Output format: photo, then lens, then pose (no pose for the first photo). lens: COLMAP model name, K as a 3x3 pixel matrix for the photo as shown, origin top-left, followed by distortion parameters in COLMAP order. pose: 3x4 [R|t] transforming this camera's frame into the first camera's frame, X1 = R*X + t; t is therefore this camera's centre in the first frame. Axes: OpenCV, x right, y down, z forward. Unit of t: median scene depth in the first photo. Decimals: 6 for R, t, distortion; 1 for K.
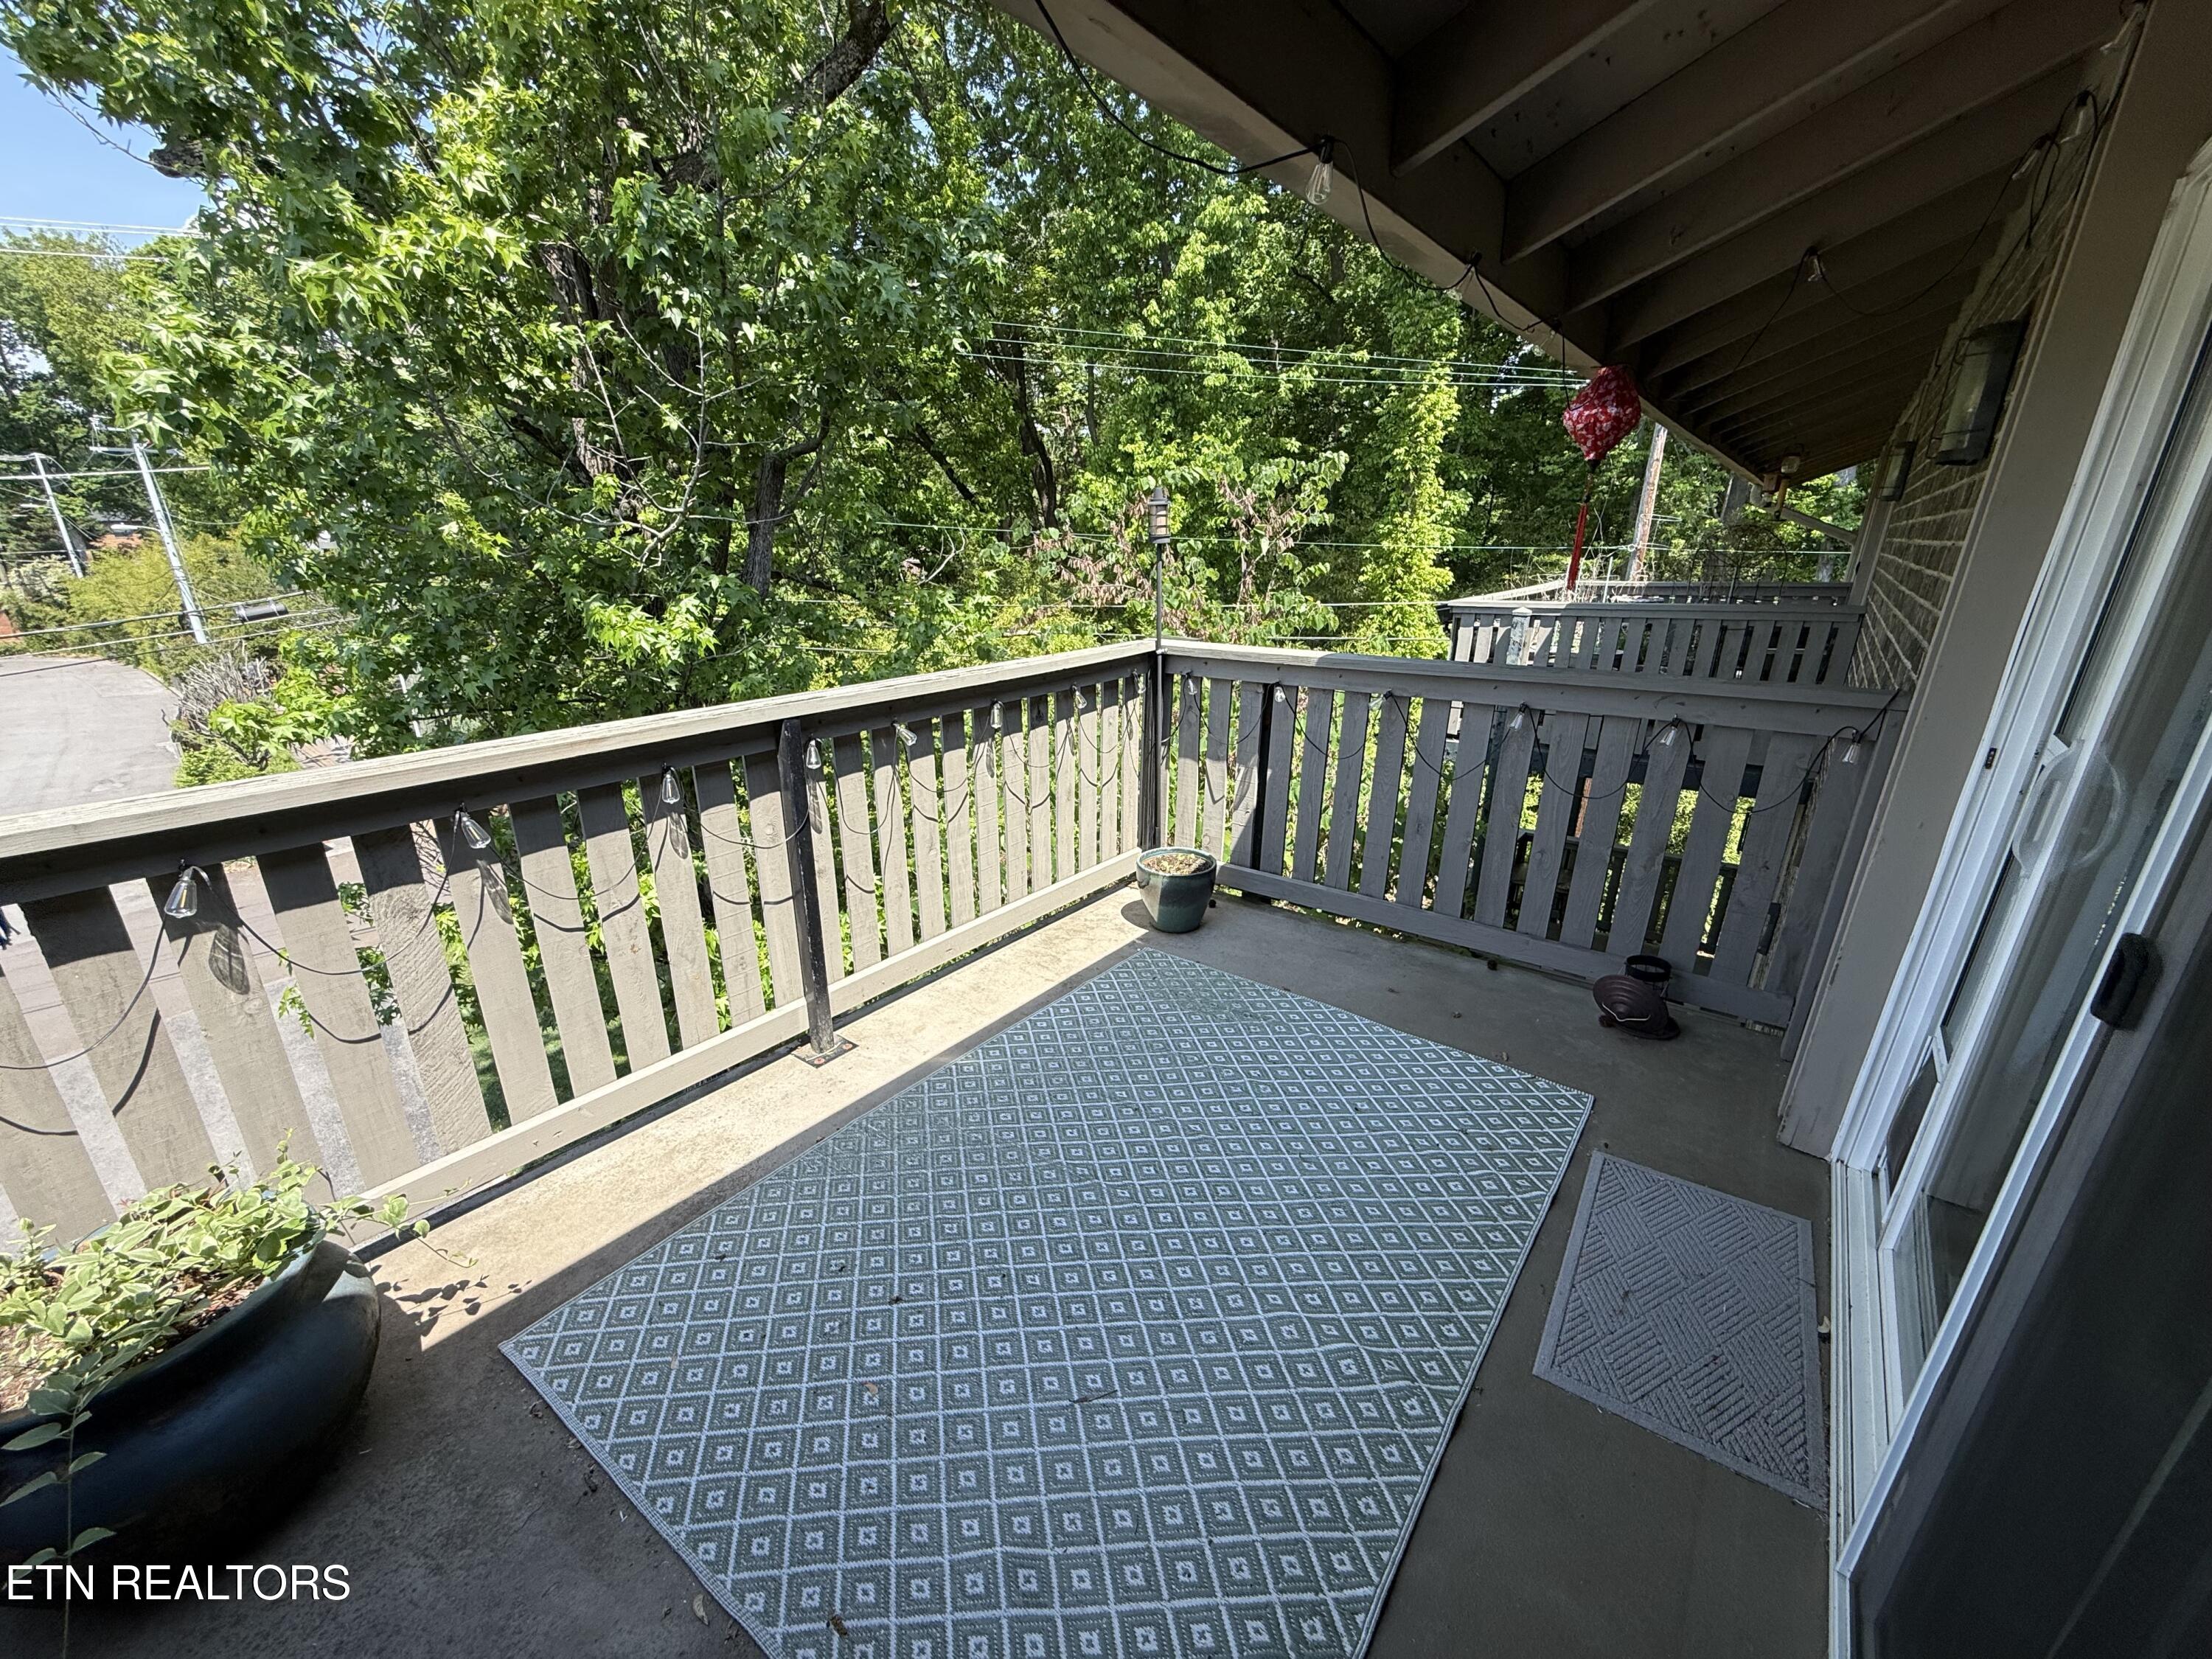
lens RADIAL K [[883.2, 0, 1106.0], [0, 883.2, 829.5], [0, 0, 1]] dist [-0.000108, 0.000032]
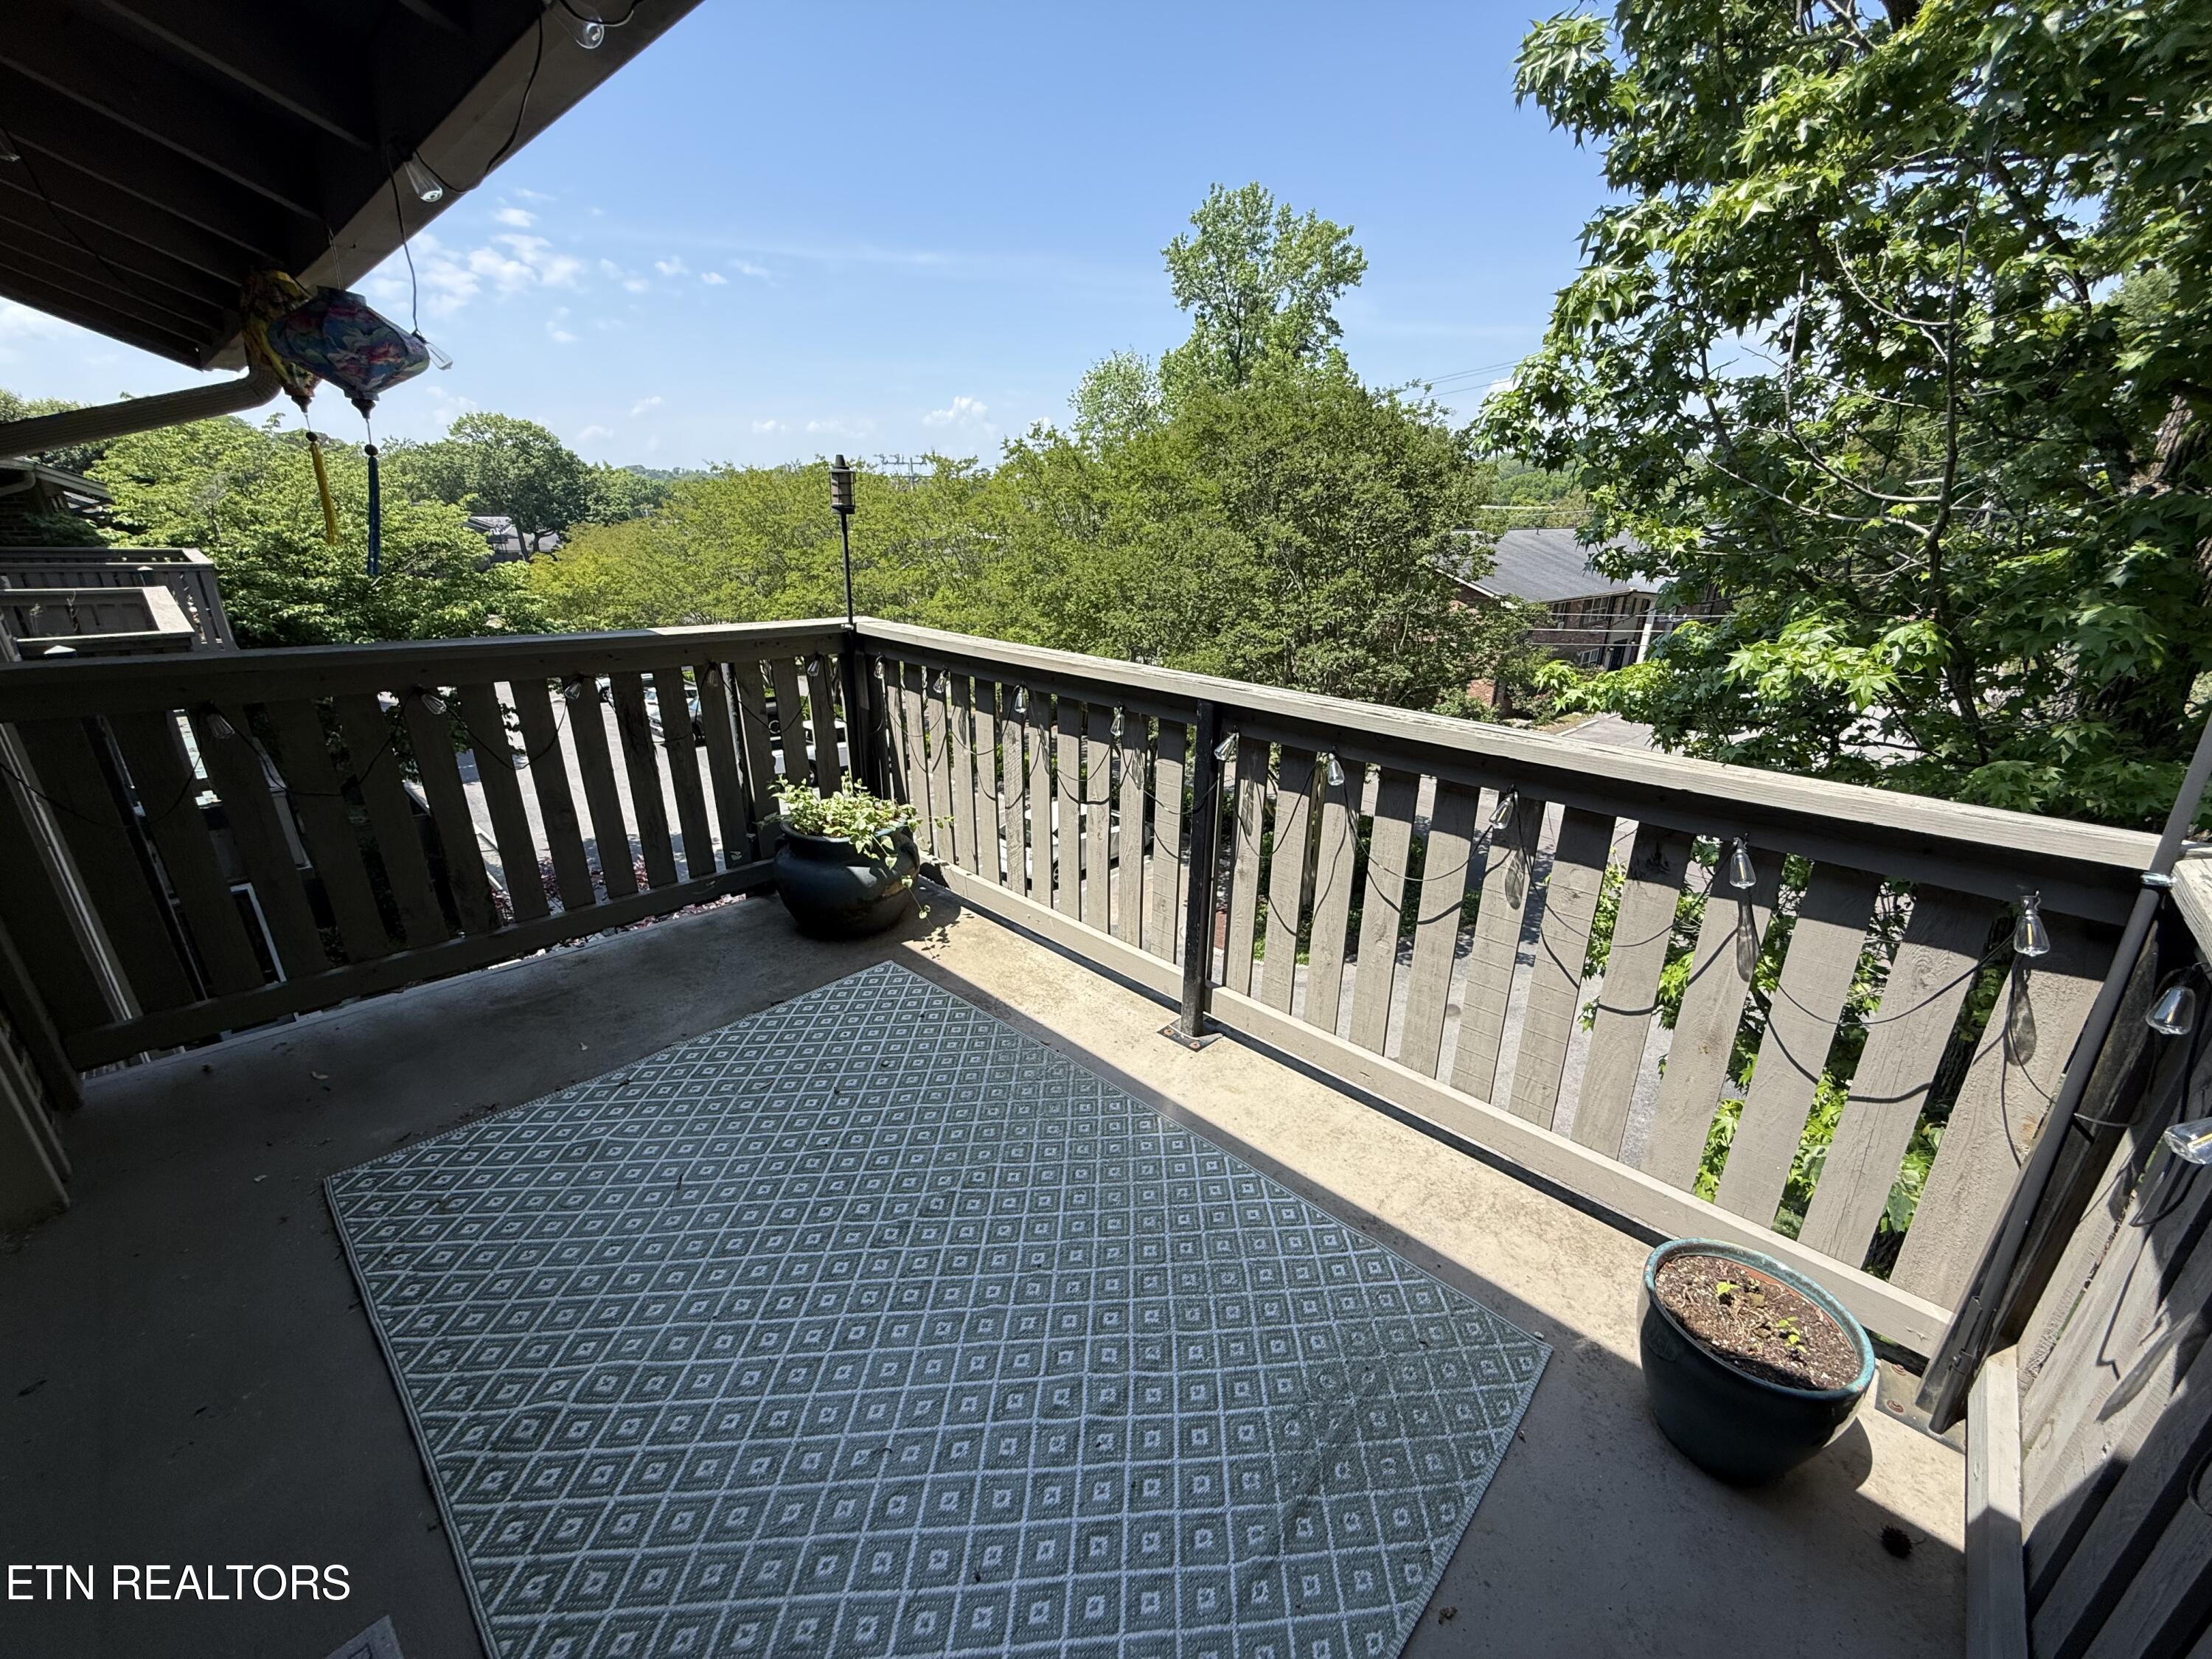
lens RADIAL K [[883.2, 0, 1106.0], [0, 883.2, 829.5], [0, 0, 1]] dist [-0.000108, 0.000032]
pose [[-0.095318, 0.316399, -0.943825, 0.551438], [-0.356037, 0.874586, 0.329145, -0.245094], [0.929598, 0.367410, 0.029286, 0.796301]]
